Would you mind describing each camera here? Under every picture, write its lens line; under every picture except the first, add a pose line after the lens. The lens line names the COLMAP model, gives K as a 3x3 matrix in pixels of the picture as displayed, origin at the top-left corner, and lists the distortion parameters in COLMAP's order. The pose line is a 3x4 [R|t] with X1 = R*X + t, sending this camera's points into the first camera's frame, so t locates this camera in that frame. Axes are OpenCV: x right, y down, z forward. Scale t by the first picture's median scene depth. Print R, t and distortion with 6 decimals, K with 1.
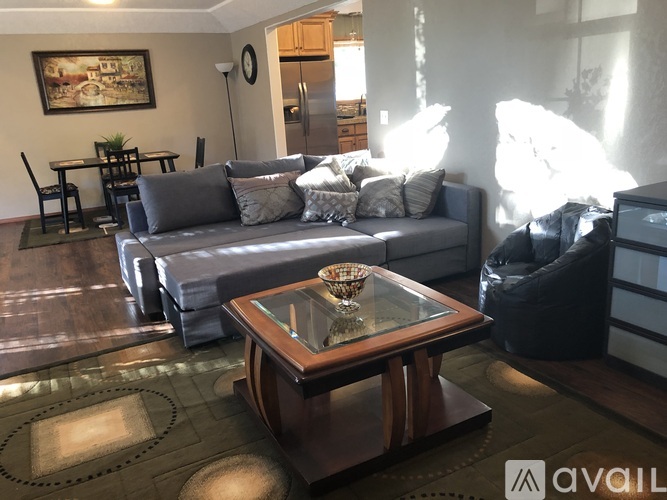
lens RADIAL K [[557.0, 0, 333.5], [0, 557.0, 250.0], [0, 0, 1]] dist [0.038950, 0.004843]
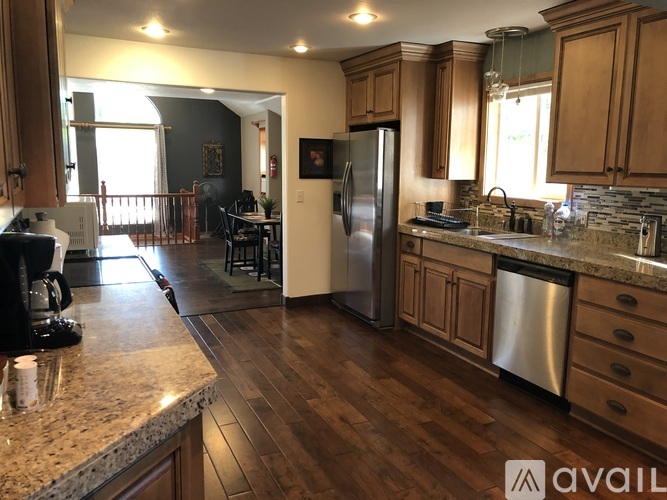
lens RADIAL K [[557.0, 0, 333.5], [0, 557.0, 250.0], [0, 0, 1]] dist [0.038950, 0.004843]
pose [[-0.061083, 0.211769, -0.975409, 0.674934], [-0.287256, 0.932160, 0.220368, -0.356653], [0.955904, 0.293652, 0.003893, 1.049177]]
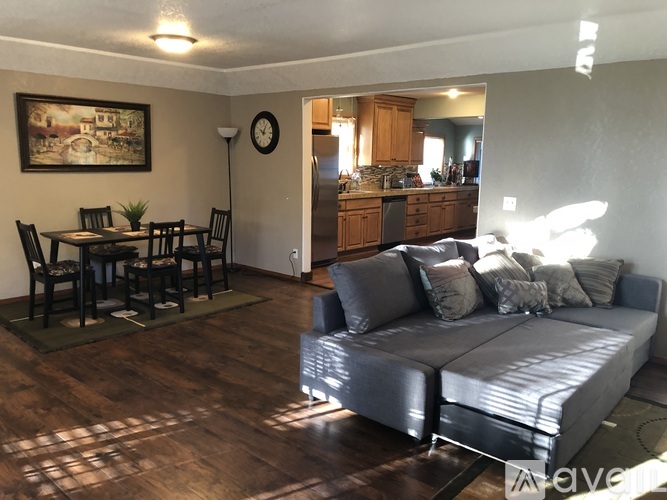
lens RADIAL K [[557.0, 0, 333.5], [0, 557.0, 250.0], [0, 0, 1]] dist [0.038950, 0.004843]
pose [[0.931135, 0.017955, 0.364232, -0.384820], [0.024388, 0.993485, -0.111322, -0.034510], [-0.363858, 0.112539, 0.924631, 0.132631]]
